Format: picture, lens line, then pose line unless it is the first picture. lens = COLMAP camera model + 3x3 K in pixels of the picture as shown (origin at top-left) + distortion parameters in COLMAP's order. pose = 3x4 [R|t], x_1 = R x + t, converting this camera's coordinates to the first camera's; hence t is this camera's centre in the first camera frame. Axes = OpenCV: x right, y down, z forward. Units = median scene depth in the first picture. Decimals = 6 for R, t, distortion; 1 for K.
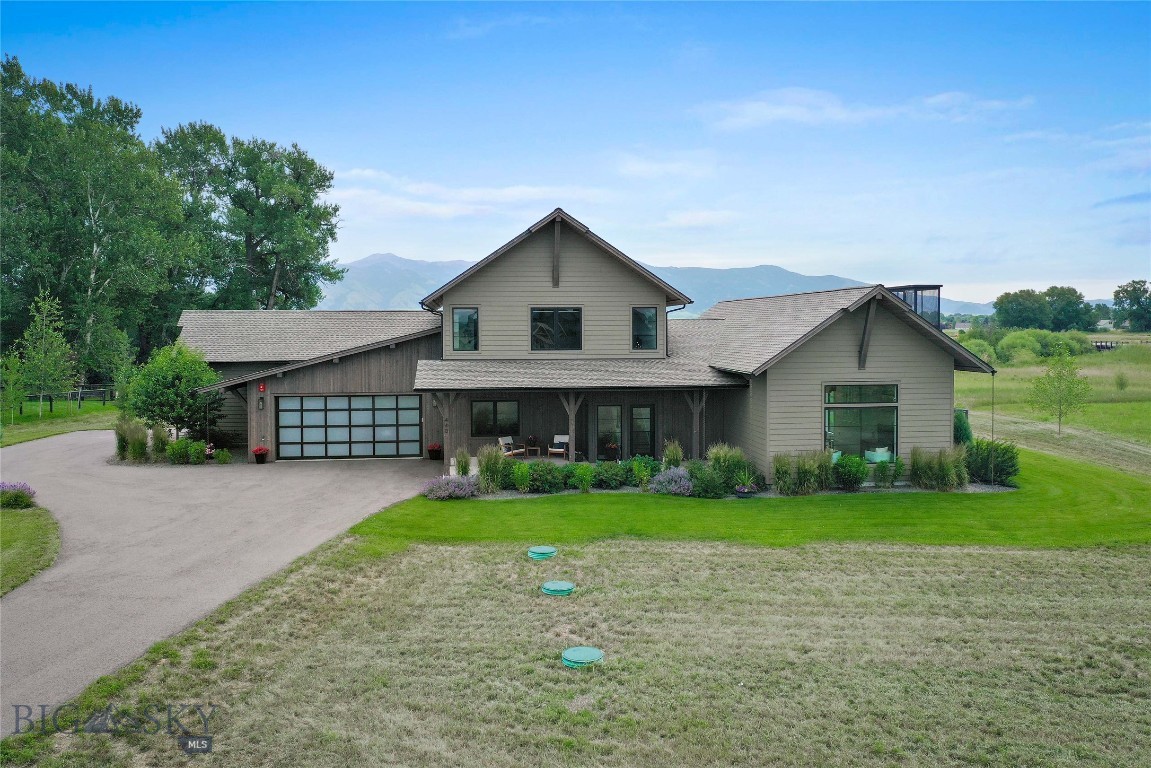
lens RADIAL K [[967.5, 0, 573.3], [0, 967.5, 344.0], [0, 0, 1]] dist [-0.002015, 0.000542]
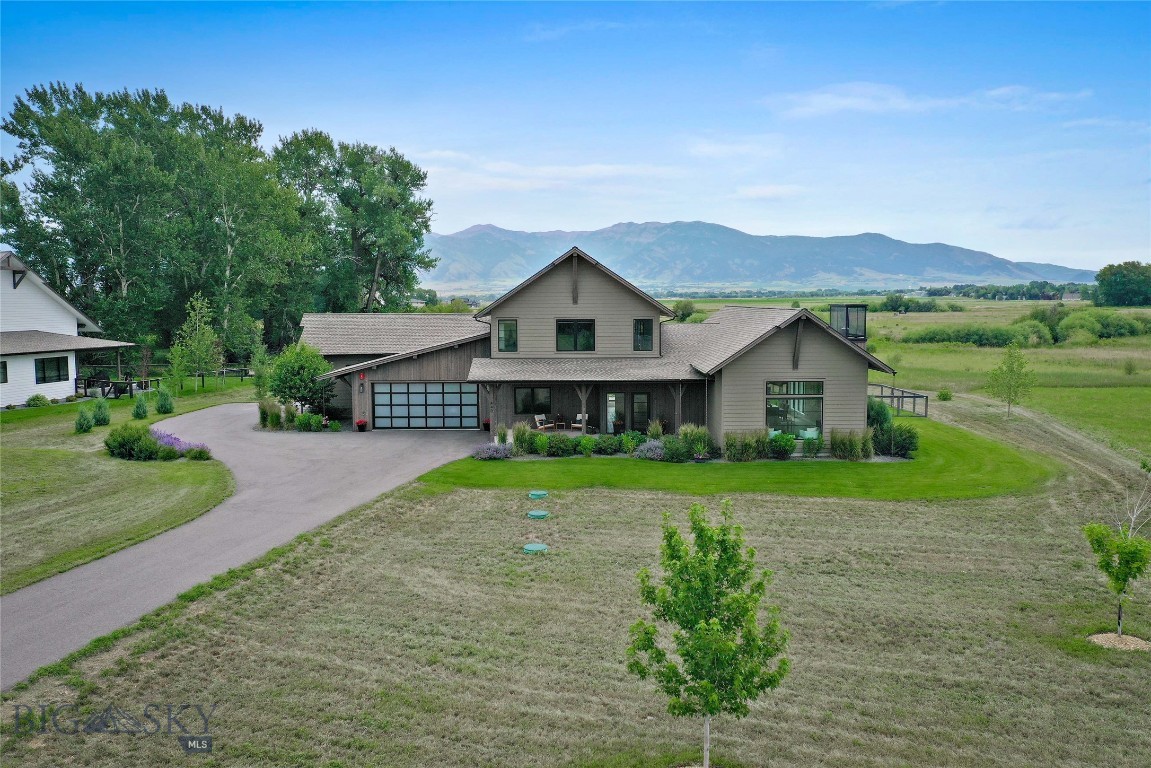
lens RADIAL K [[917.0, 0, 575.5], [0, 917.0, 384.0], [0, 0, 1]] dist [-0.007657, -0.001679]
pose [[0.995935, 0.011414, -0.089350, 0.094406], [-0.004950, 0.997376, 0.072232, -0.039398], [0.089940, -0.071496, 0.993378, -0.259830]]
